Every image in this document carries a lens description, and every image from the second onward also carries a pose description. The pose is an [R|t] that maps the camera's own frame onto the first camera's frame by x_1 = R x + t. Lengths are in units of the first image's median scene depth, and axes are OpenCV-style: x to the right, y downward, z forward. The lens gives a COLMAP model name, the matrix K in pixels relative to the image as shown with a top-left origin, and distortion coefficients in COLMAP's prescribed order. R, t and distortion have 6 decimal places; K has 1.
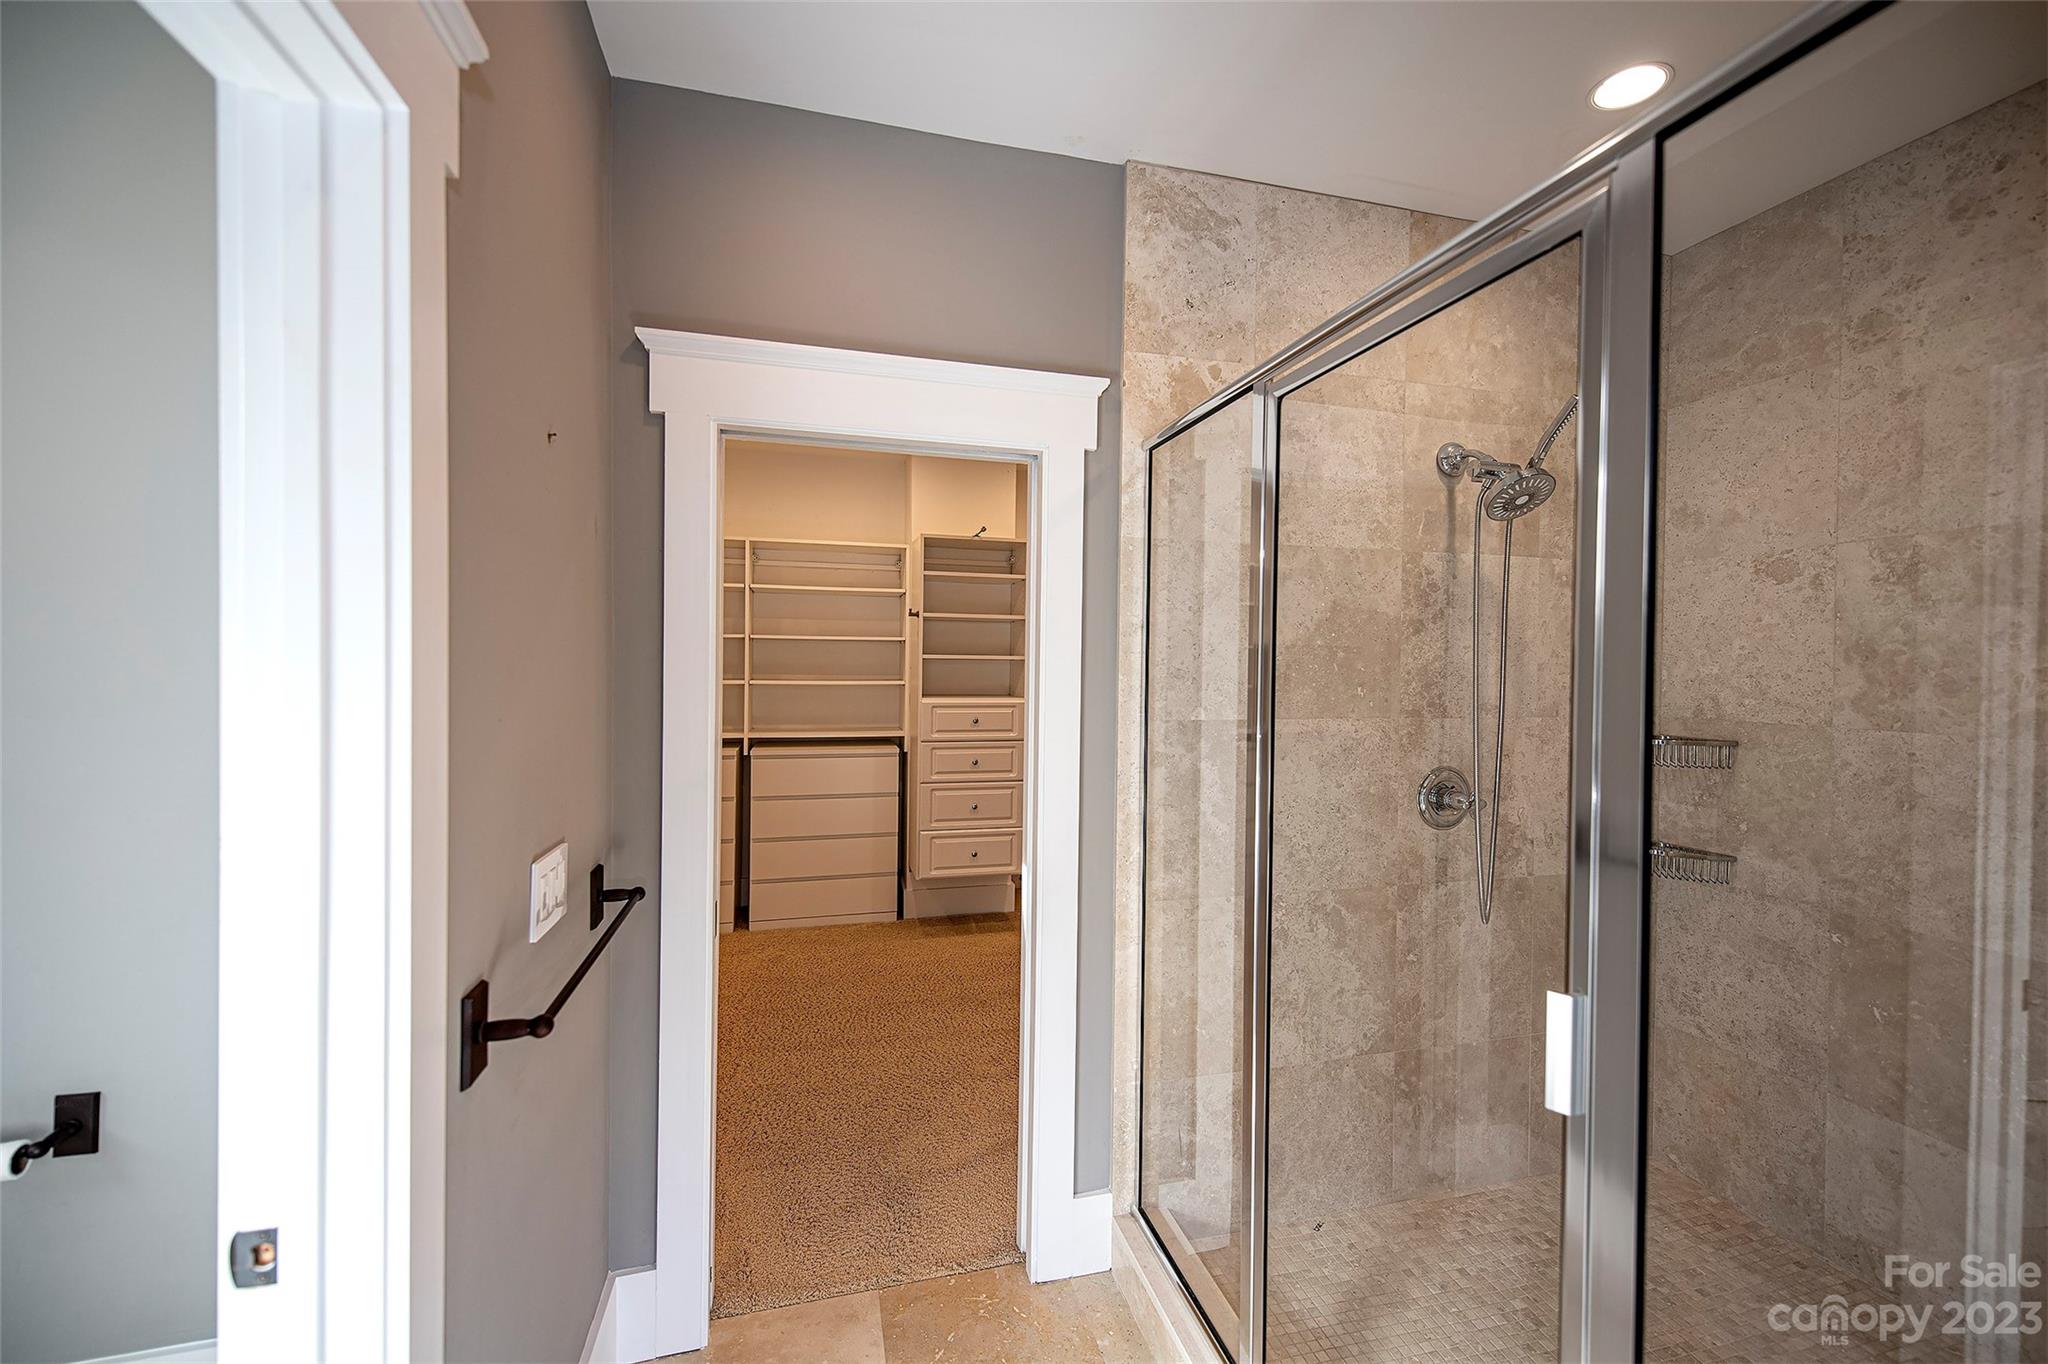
lens RADIAL K [[823.7, 0, 1031.0], [0, 823.7, 673.8], [0, 0, 1]] dist [0.015750, 0.000026]
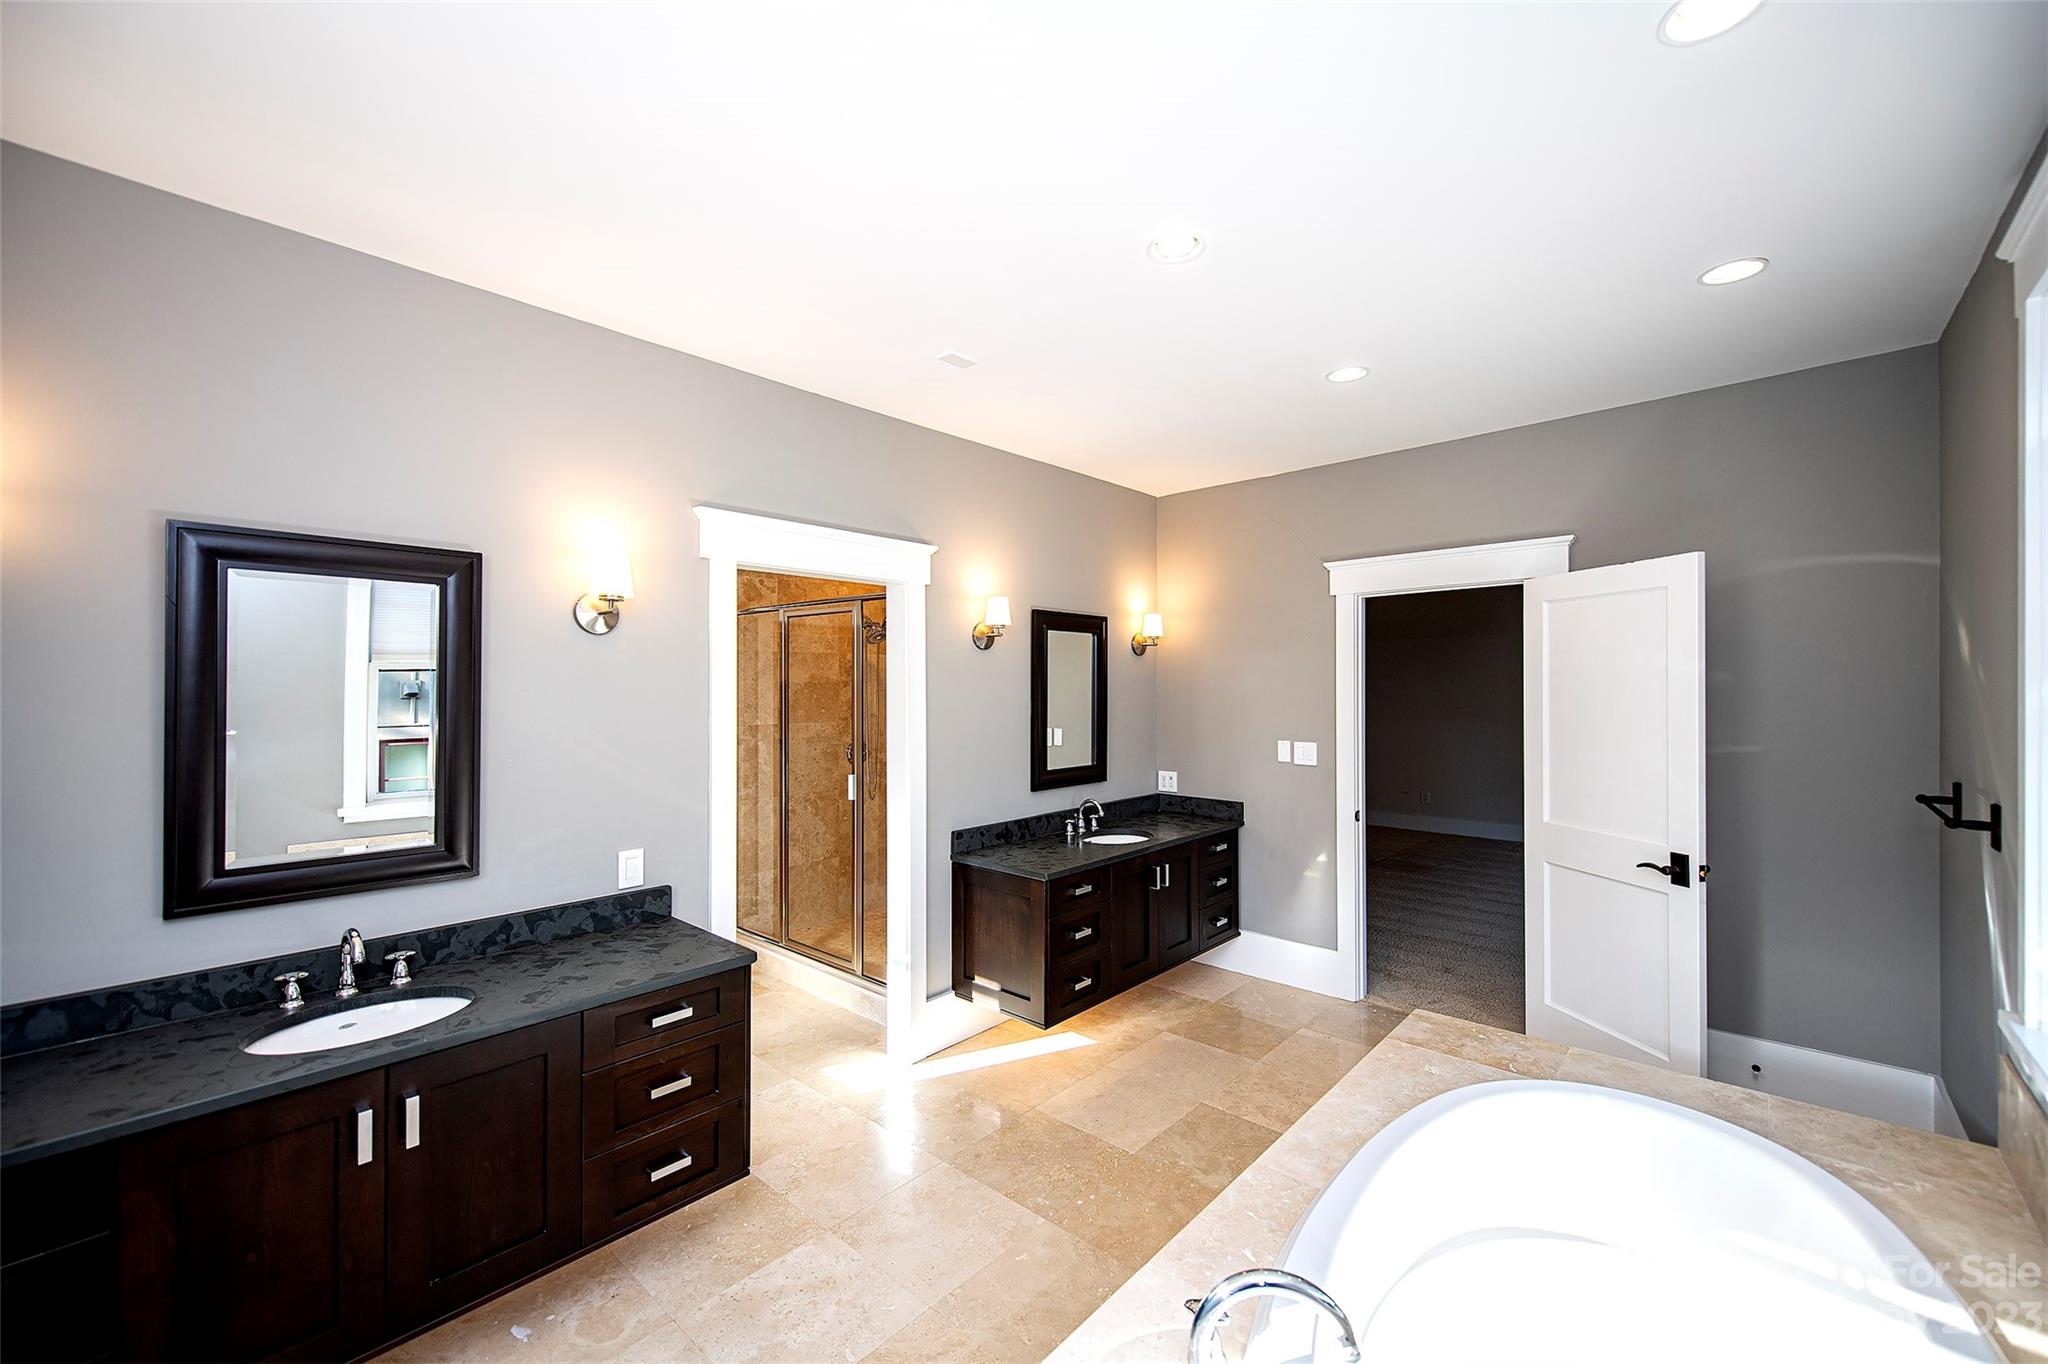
lens RADIAL K [[823.7, 0, 1032.4], [0, 823.7, 681.1], [0, 0, 1]] dist [0.015750, 0.000026]
pose [[0.836575, -0.011715, 0.547727, -0.439871], [0.020826, 0.999729, -0.010427, -0.029625], [-0.547456, 0.020130, 0.836592, -1.450888]]
